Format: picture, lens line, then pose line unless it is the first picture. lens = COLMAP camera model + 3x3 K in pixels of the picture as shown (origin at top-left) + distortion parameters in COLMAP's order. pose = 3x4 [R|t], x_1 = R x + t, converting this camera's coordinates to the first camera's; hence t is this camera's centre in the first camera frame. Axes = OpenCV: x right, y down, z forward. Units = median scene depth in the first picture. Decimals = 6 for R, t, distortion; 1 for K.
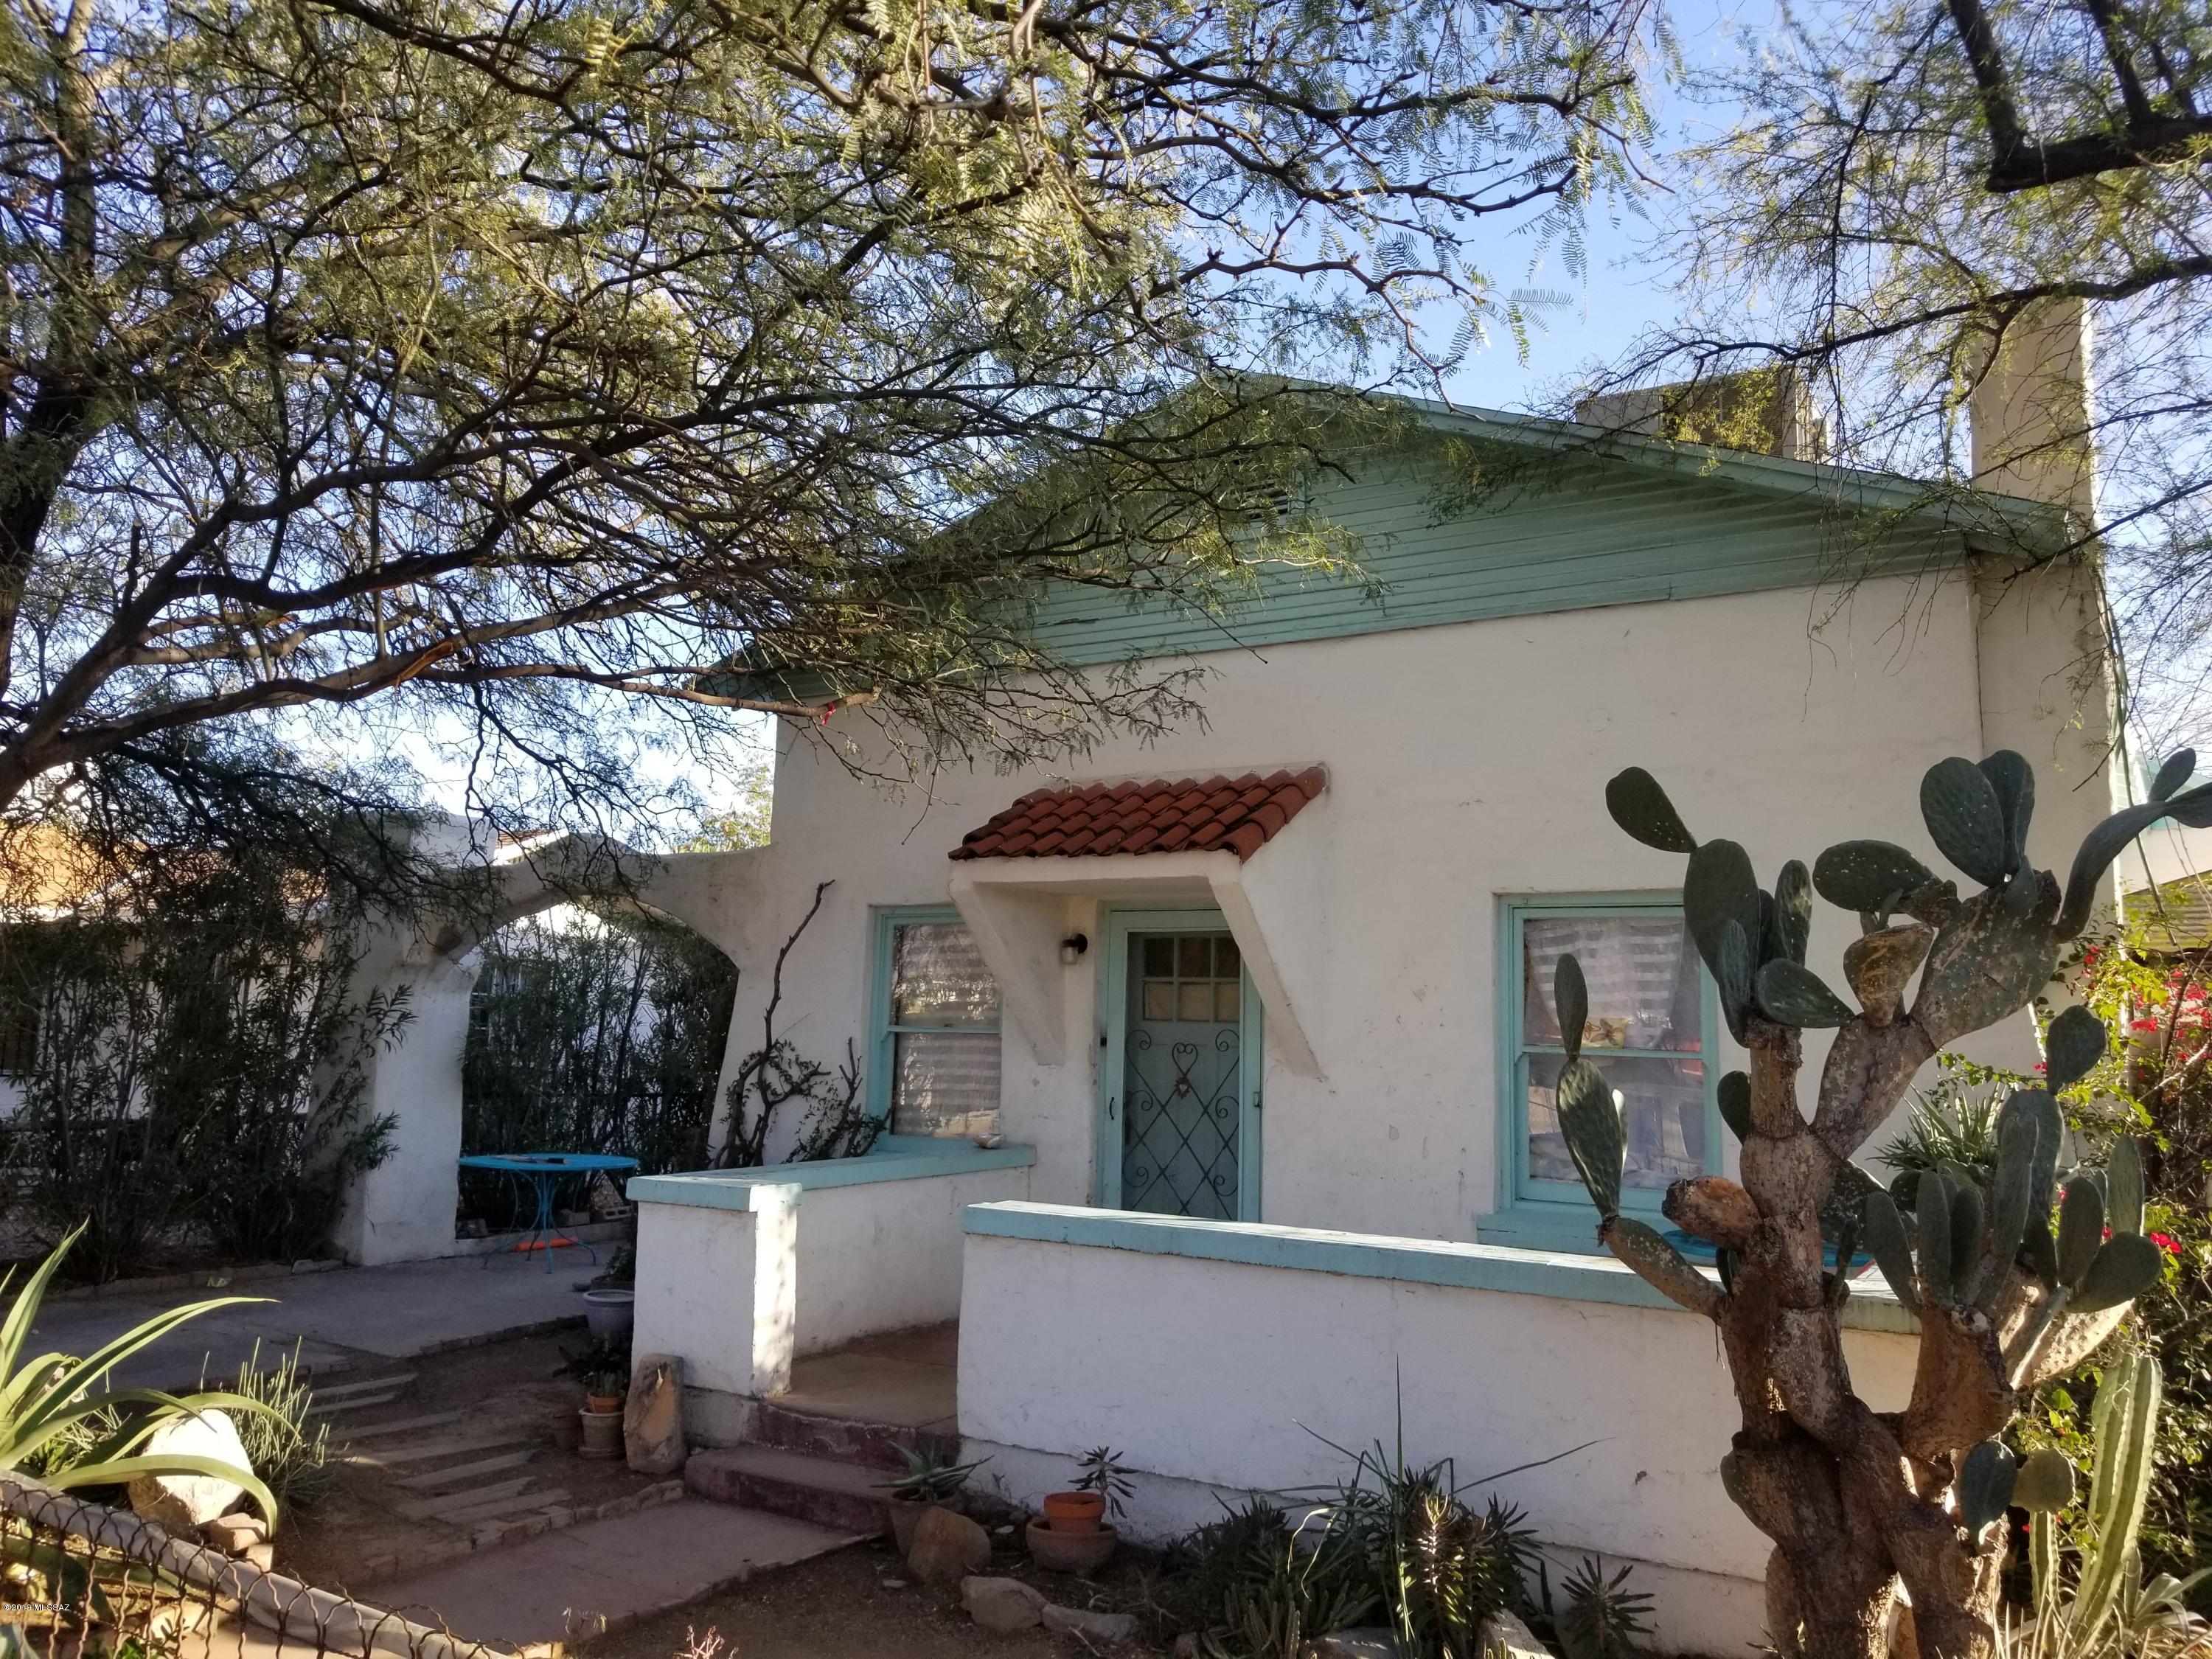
lens RADIAL K [[1682.0, 0, 1113.6], [0, 1682.0, 821.6], [0, 0, 1]] dist [0.091774, -0.120077]
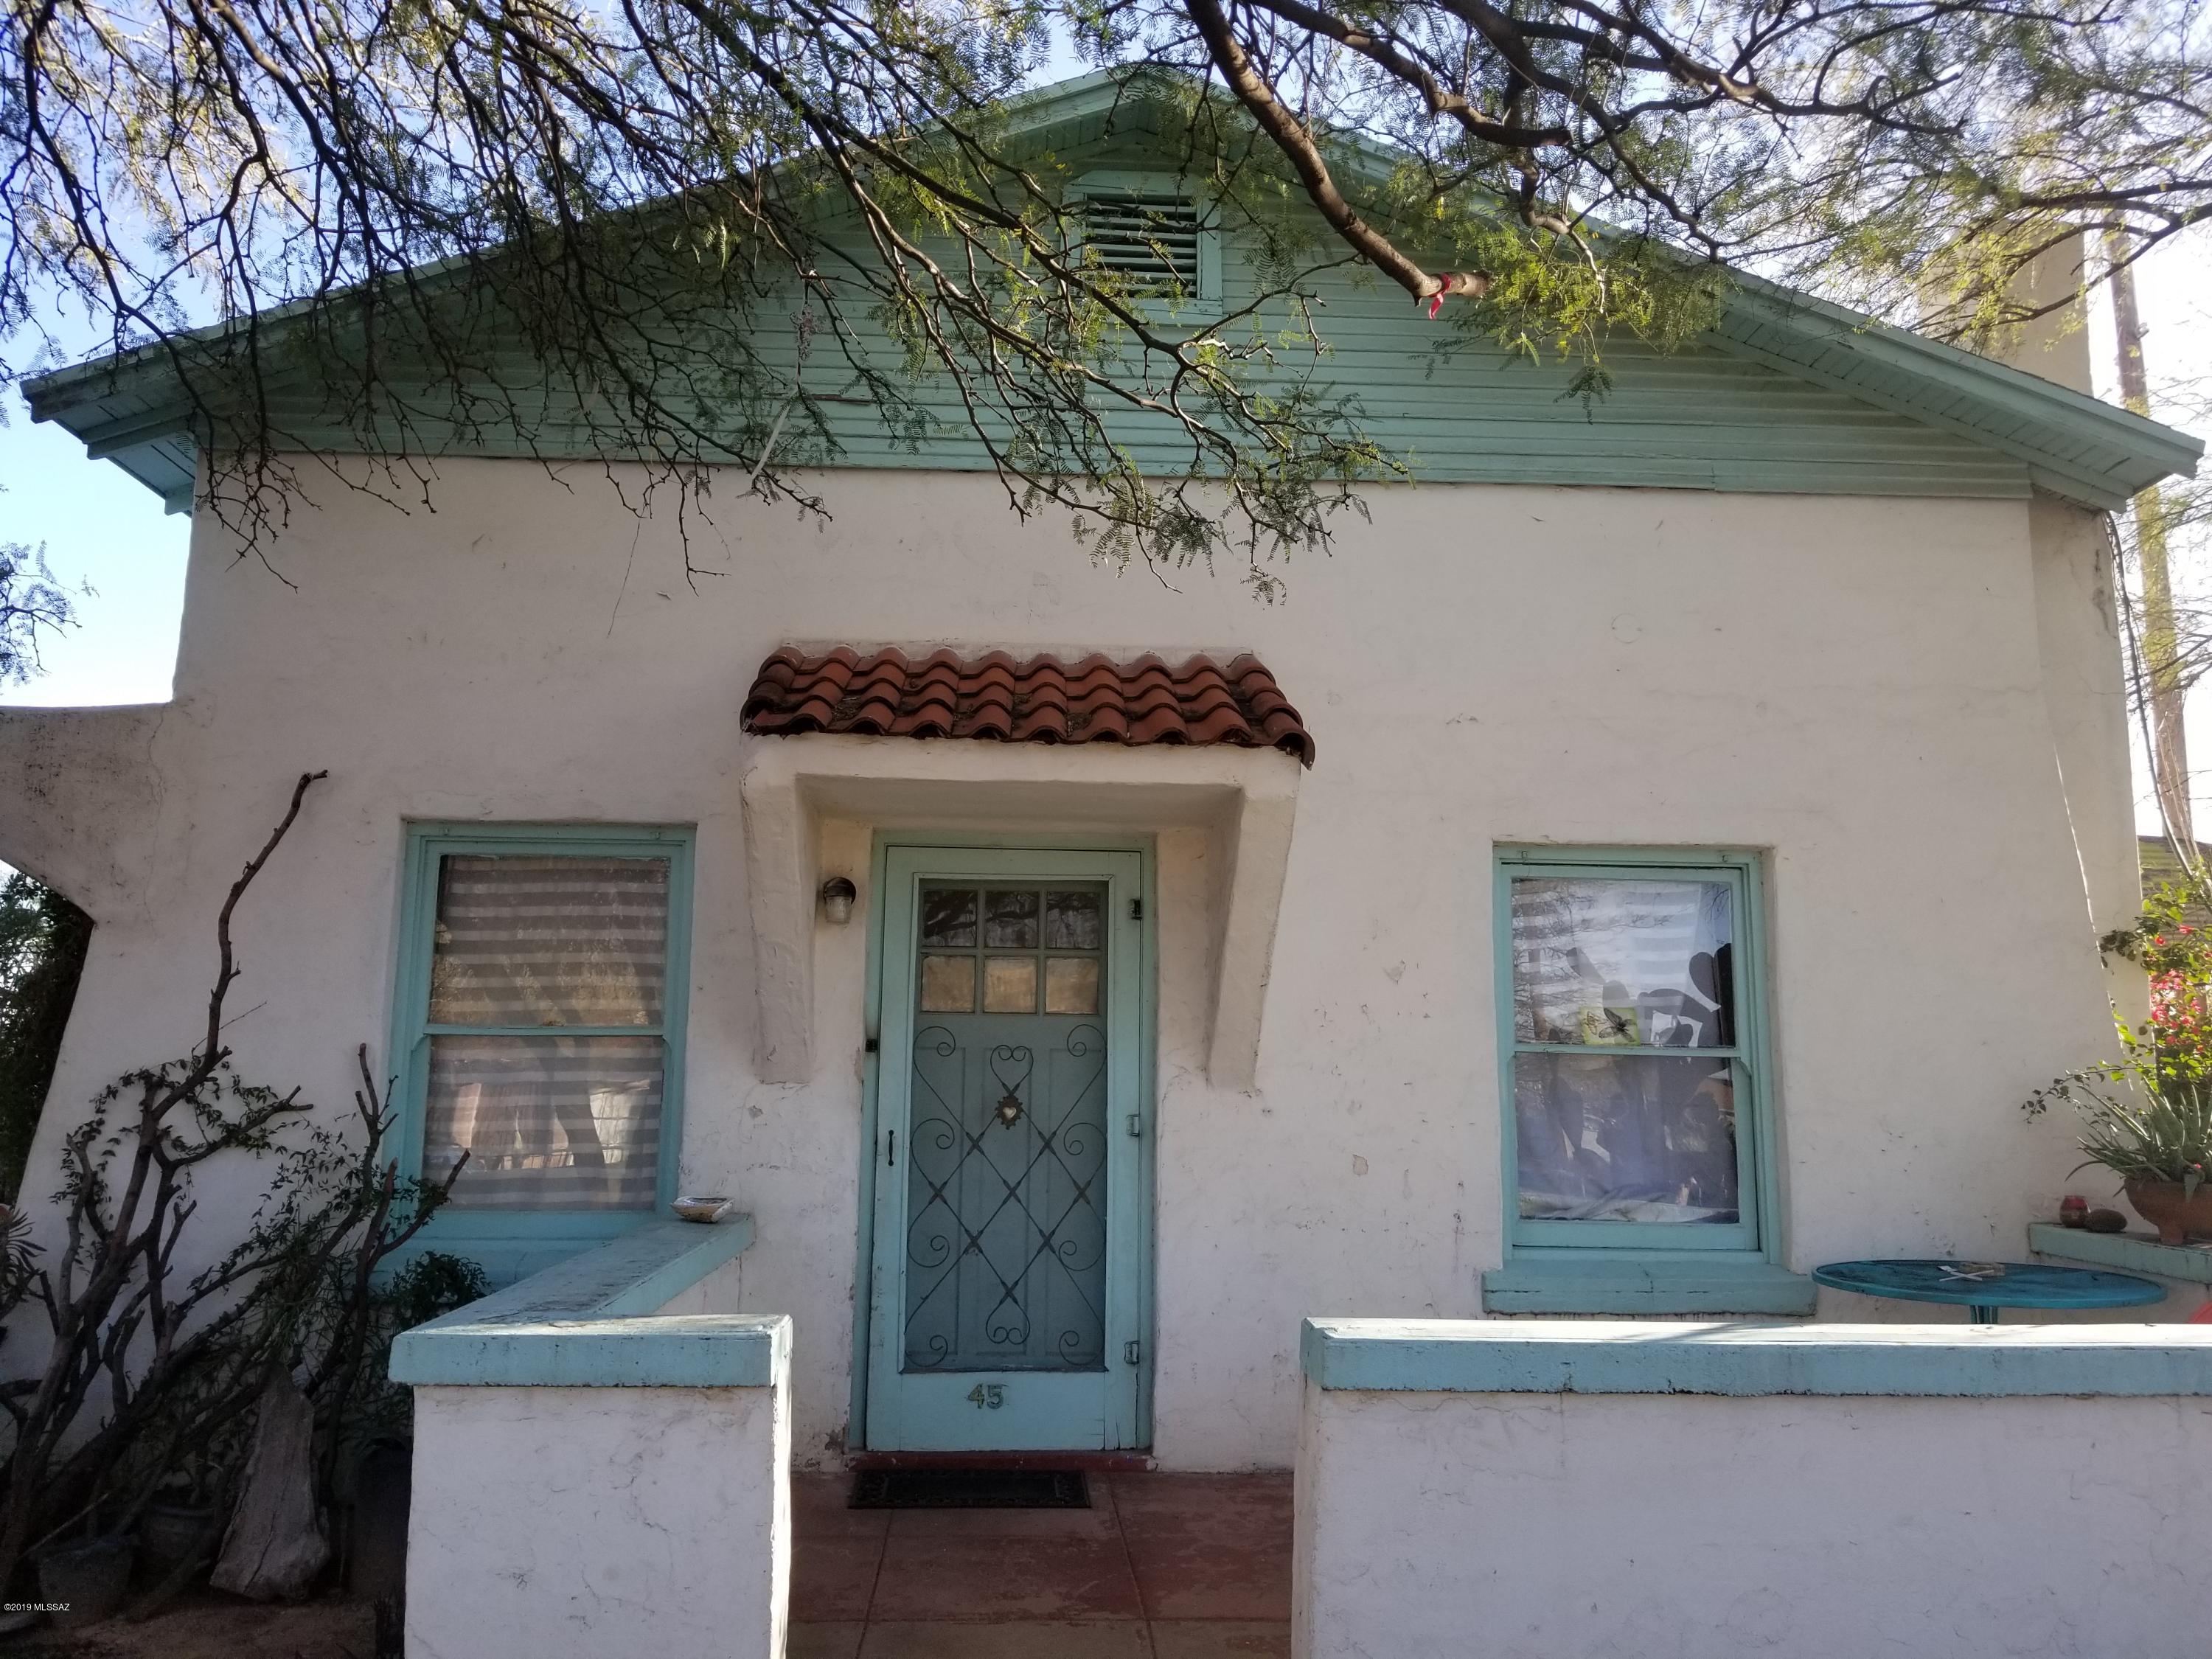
lens RADIAL K [[1693.0, 0, 1071.6], [0, 1693.0, 822.4], [0, 0, 1]] dist [0.086749, -0.137741]
pose [[0.827015, 0.070949, 0.557685, -0.320160], [-0.062411, 0.997459, -0.034344, 0.064547], [-0.558705, -0.006402, 0.829342, 0.426752]]
